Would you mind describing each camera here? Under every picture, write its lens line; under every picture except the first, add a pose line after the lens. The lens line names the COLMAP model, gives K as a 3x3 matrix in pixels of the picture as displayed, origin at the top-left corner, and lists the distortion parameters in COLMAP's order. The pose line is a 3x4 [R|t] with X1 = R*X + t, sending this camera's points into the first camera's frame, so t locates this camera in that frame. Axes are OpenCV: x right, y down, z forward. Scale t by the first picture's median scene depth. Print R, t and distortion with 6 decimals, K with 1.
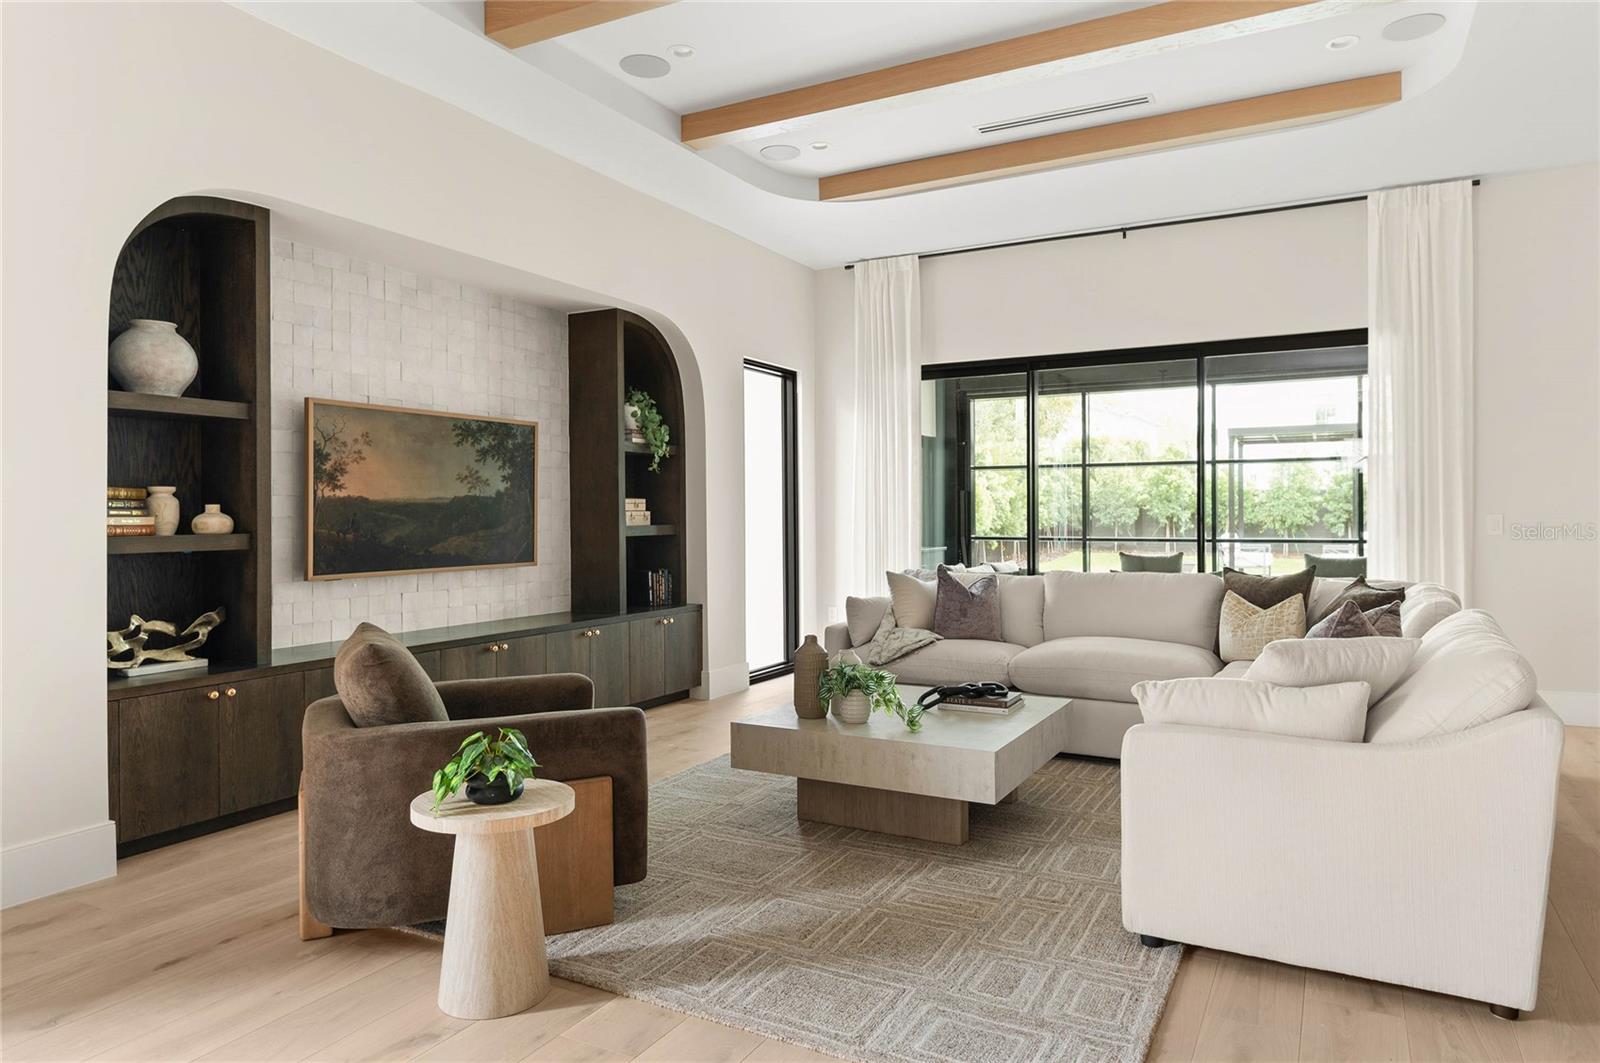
lens RADIAL K [[1003.6, 0, 800.0], [0, 1003.6, 531.5], [0, 0, 1]] dist [0.005489, 0.001326]
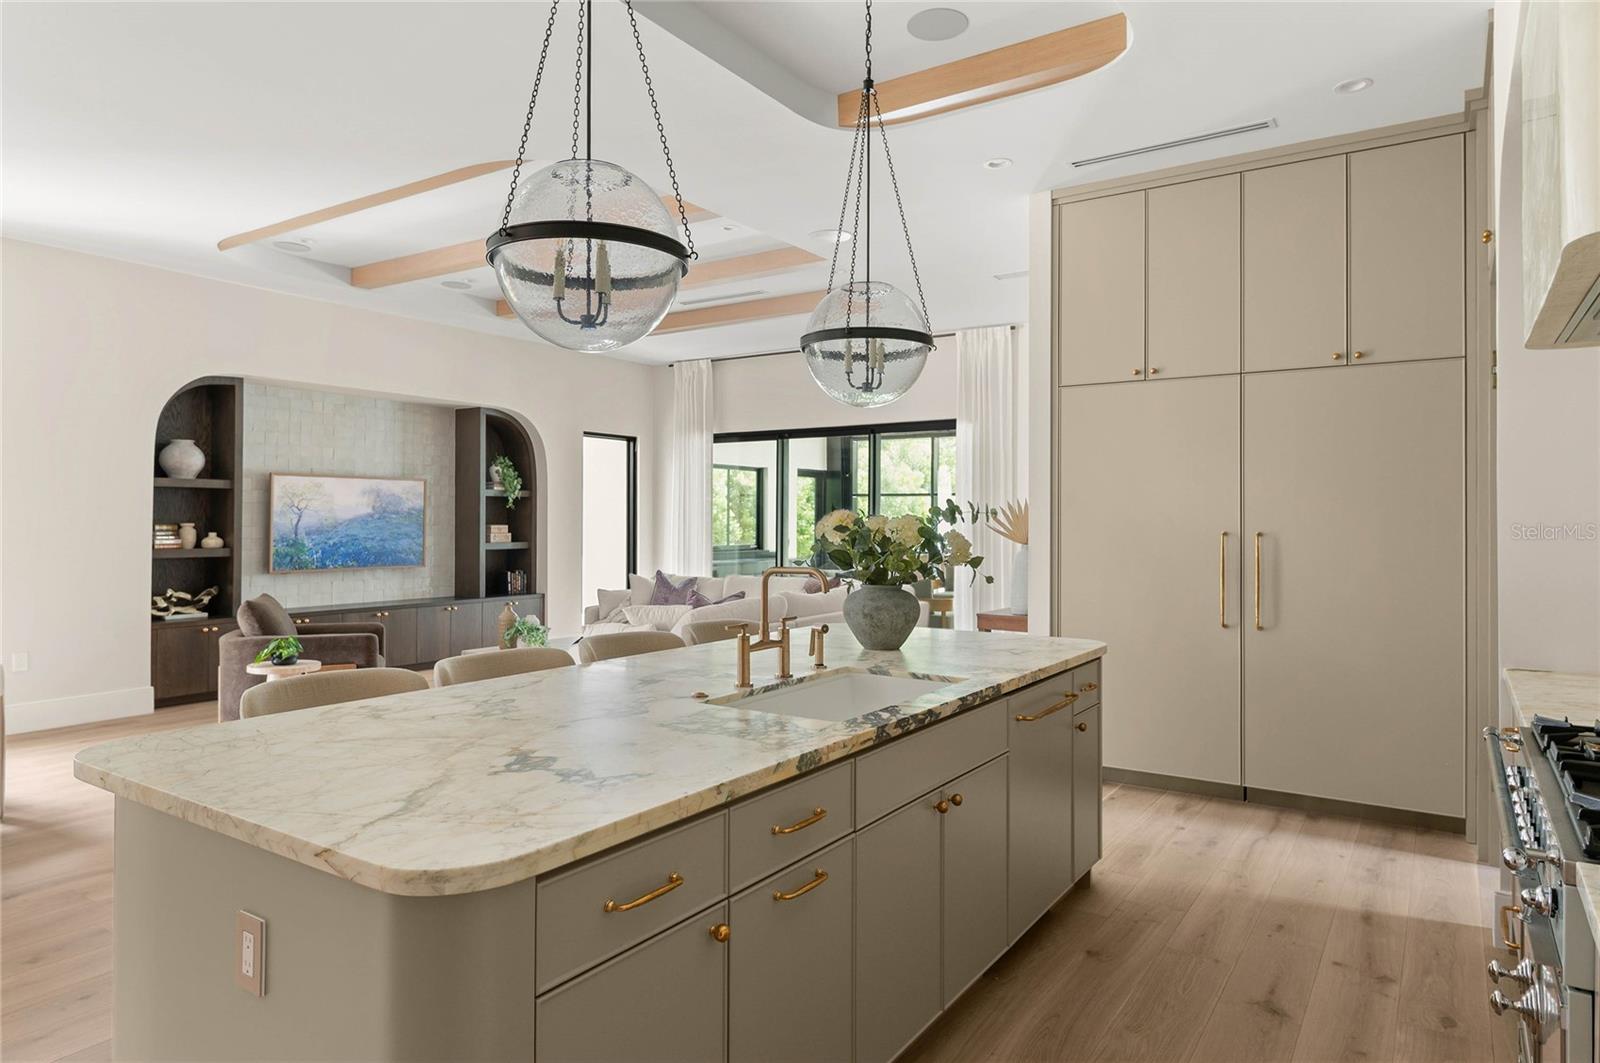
lens RADIAL K [[976.1, 0, 798.9], [0, 976.1, 530.1], [0, 0, 1]] dist [-0.000949, -0.000006]
pose [[0.995266, 0.011139, -0.096552, 0.570562], [-0.011737, 0.999915, -0.005634, -0.027727], [0.096481, 0.006740, 0.995312, -0.599303]]
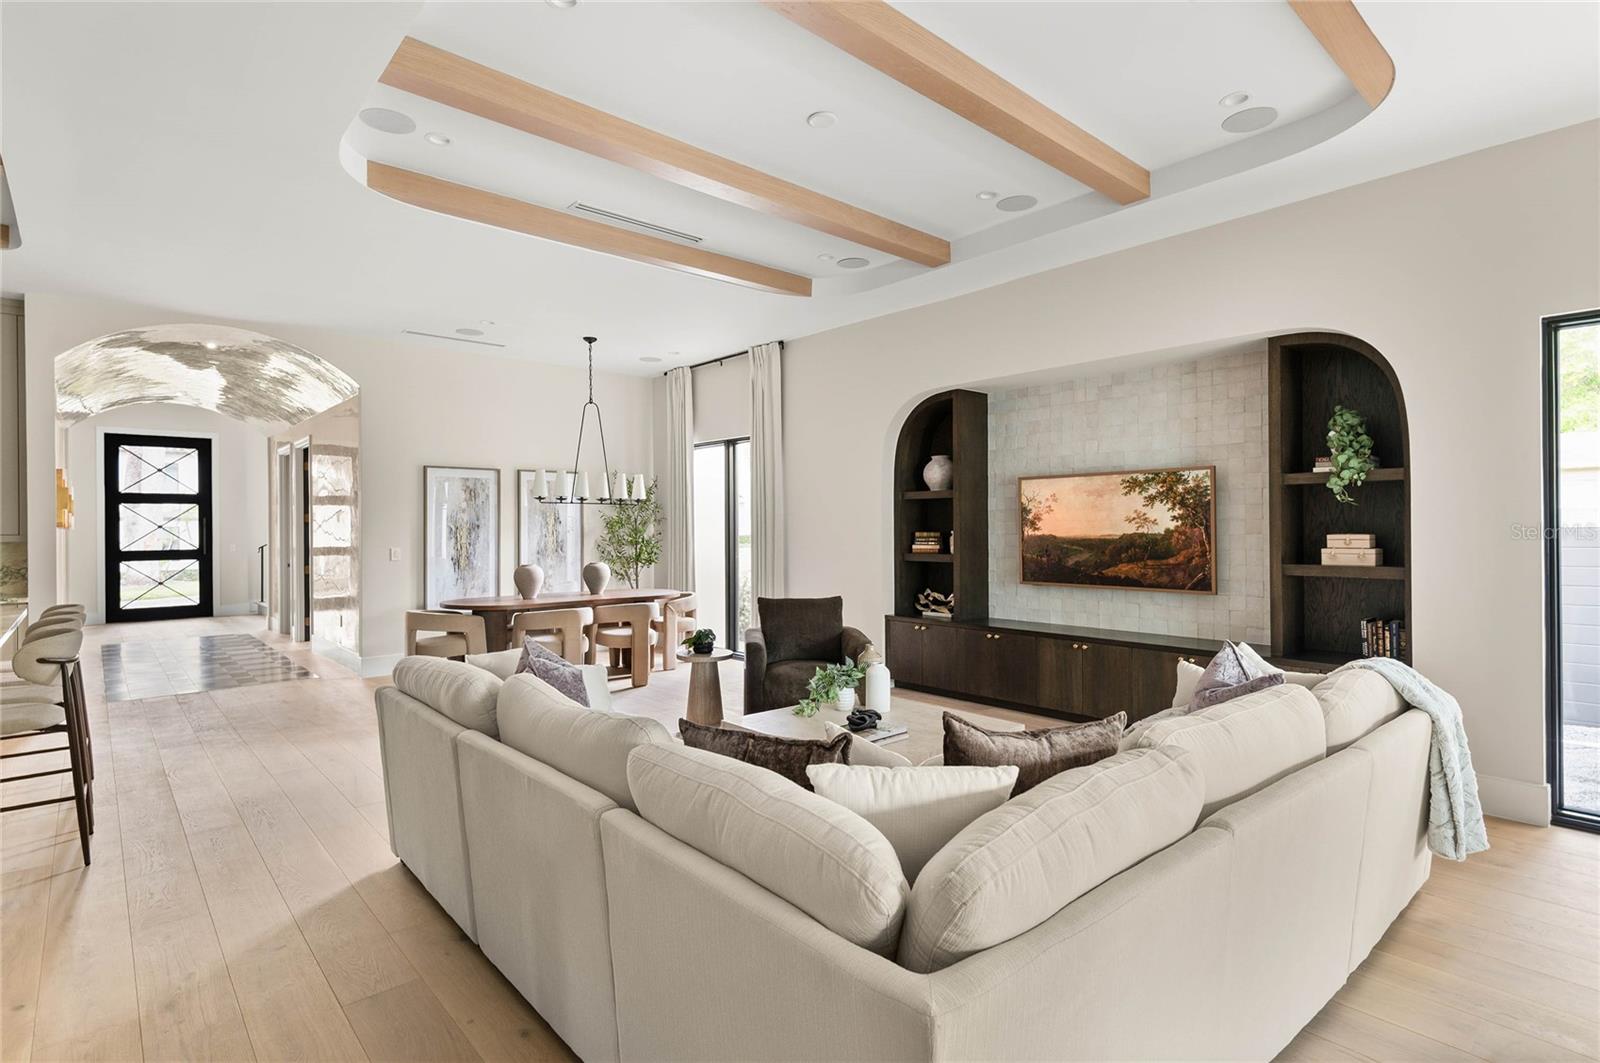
lens RADIAL K [[793.2, 0, 800.0], [0, 793.2, 531.5], [0, 0, 1]] dist [0.020325, -0.000183]
pose [[-0.350582, 0.012634, -0.936447, 0.829711], [-0.008243, 0.999829, 0.016575, -0.054264], [0.936496, 0.013530, -0.350418, 1.015033]]
